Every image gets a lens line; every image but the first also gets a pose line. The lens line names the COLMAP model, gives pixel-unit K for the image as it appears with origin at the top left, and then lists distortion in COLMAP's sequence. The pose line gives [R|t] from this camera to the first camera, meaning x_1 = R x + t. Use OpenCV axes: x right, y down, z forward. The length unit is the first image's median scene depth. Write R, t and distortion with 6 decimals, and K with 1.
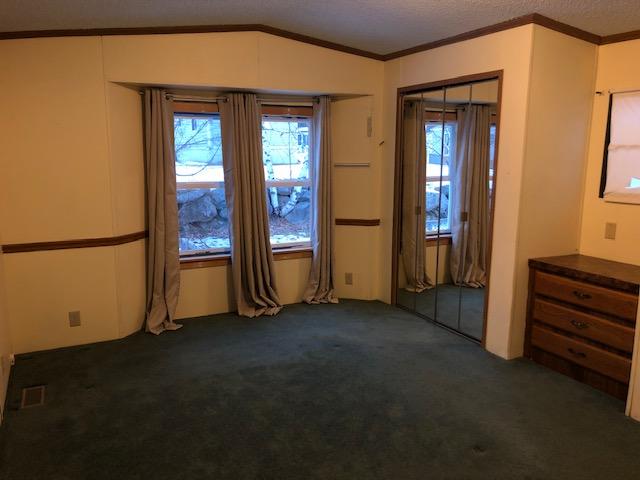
lens RADIAL K [[523.5, 0, 321.7], [0, 523.5, 240.8], [0, 0, 1]] dist [0.047589, -0.054443]
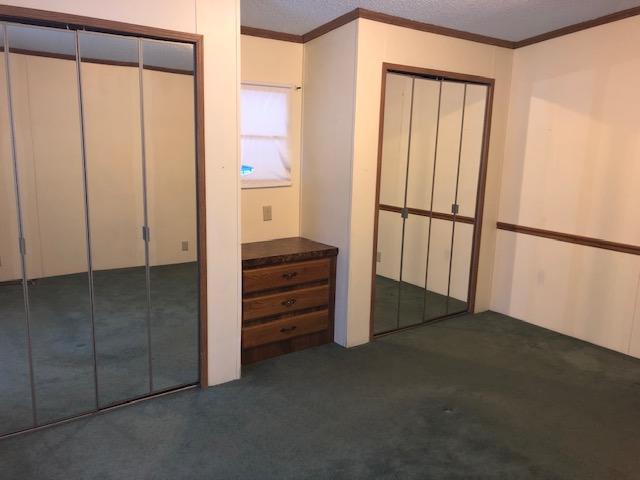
lens RADIAL K [[523.5, 0, 322.9], [0, 523.5, 237.6], [0, 0, 1]] dist [0.047589, -0.054443]
pose [[-0.180969, -0.184143, 0.966096, -0.530614], [0.142428, 0.967053, 0.211005, -0.184568], [-0.973121, 0.175784, -0.148780, 1.055310]]
